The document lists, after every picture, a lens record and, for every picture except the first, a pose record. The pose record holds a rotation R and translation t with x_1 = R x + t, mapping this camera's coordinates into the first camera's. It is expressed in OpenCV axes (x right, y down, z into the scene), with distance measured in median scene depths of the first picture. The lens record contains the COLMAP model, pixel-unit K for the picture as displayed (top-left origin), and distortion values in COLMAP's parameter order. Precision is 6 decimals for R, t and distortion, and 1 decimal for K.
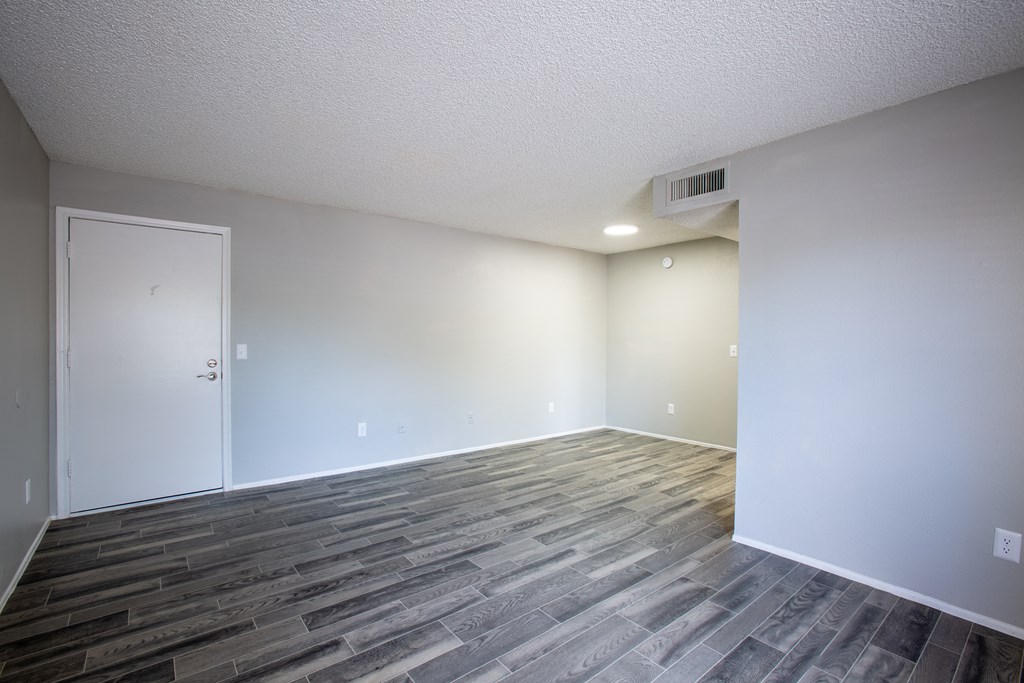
lens RADIAL K [[465.1, 0, 509.6], [0, 465.1, 337.3], [0, 0, 1]] dist [-0.059102, 0.015830]
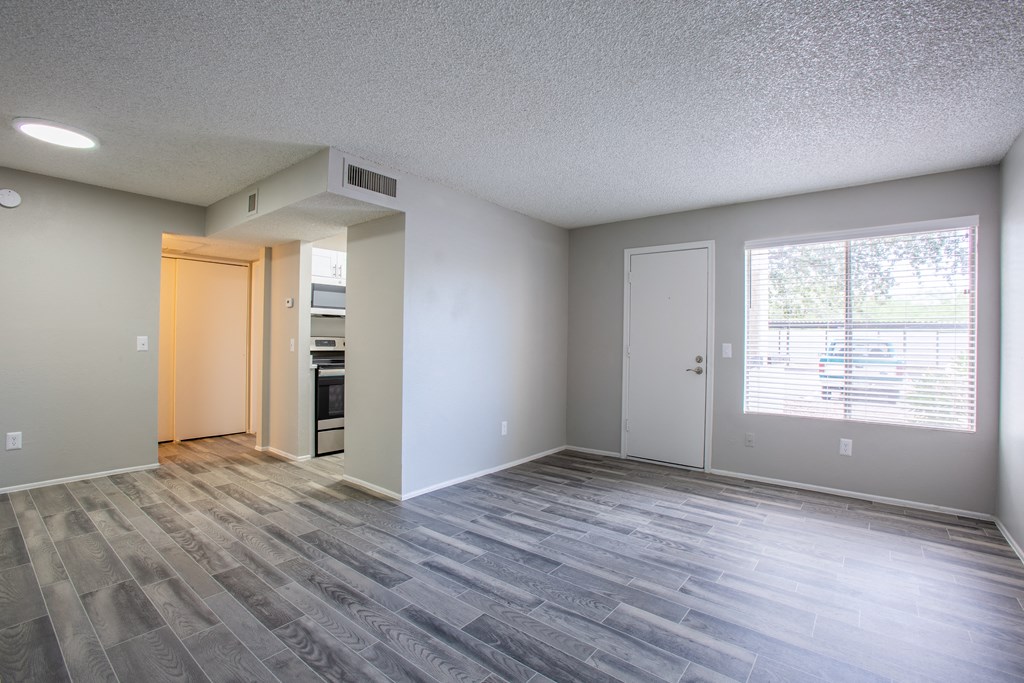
lens RADIAL K [[465.1, 0, 509.6], [0, 465.1, 337.3], [0, 0, 1]] dist [-0.059102, 0.015830]
pose [[-0.208634, -0.001167, 0.977993, -0.776519], [-0.014567, 0.999892, -0.001915, 0.022427], [-0.977885, -0.014646, -0.208628, 1.036684]]
